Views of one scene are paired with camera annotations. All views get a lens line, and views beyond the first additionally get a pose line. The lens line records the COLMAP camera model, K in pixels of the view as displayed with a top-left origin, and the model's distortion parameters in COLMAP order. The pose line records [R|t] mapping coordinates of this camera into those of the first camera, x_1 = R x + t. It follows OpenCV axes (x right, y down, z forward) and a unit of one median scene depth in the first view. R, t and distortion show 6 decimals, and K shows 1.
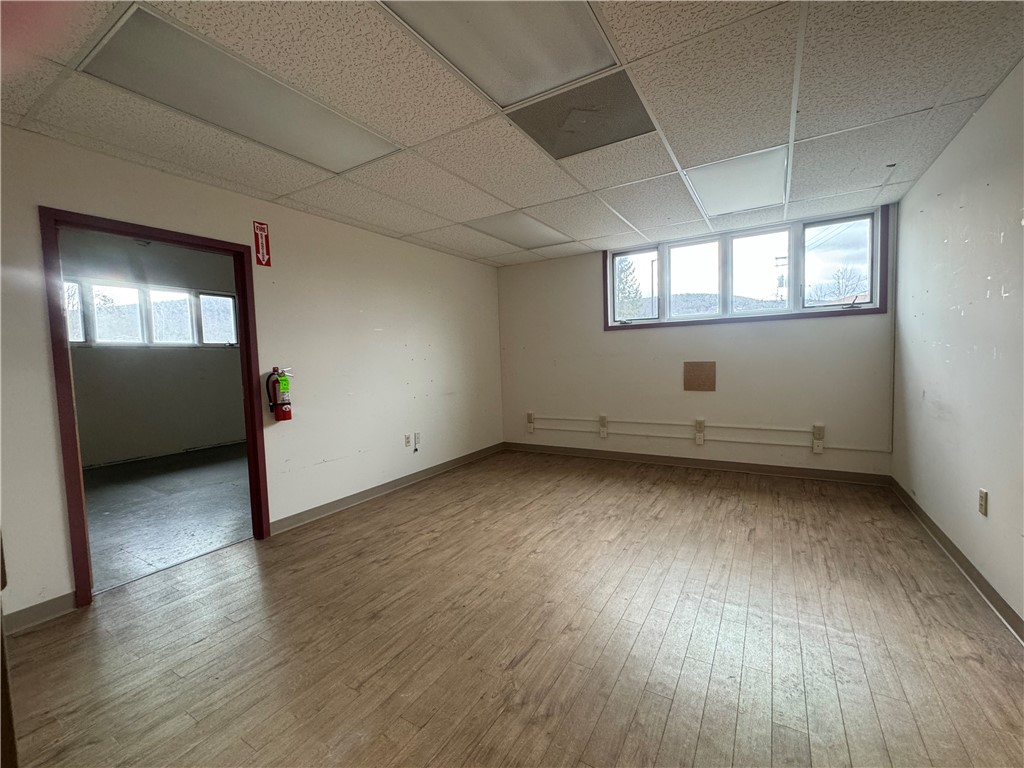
lens RADIAL K [[429.1, 0, 512.7], [0, 429.1, 382.6], [0, 0, 1]] dist [-0.001945, 0.000208]
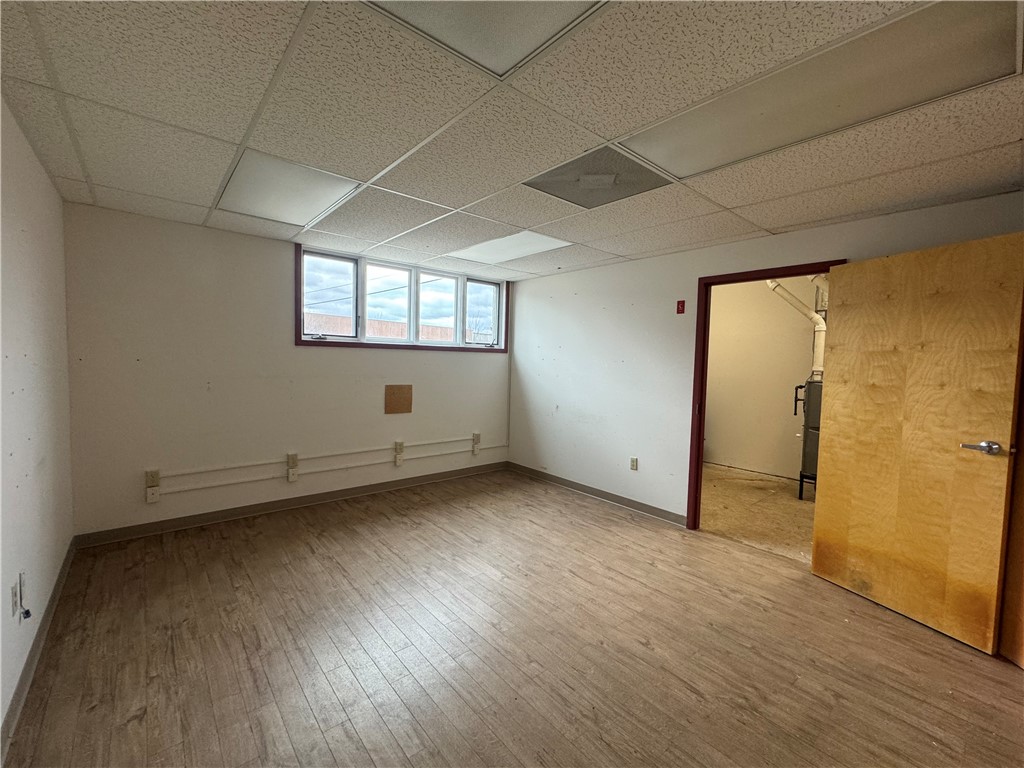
lens RADIAL K [[429.1, 0, 512.7], [0, 429.1, 382.6], [0, 0, 1]] dist [-0.001945, 0.000208]
pose [[0.313982, -0.011168, 0.949363, -0.523184], [0.018624, 0.999811, 0.005602, -0.063895], [-0.949246, 0.015922, 0.314130, 0.487579]]
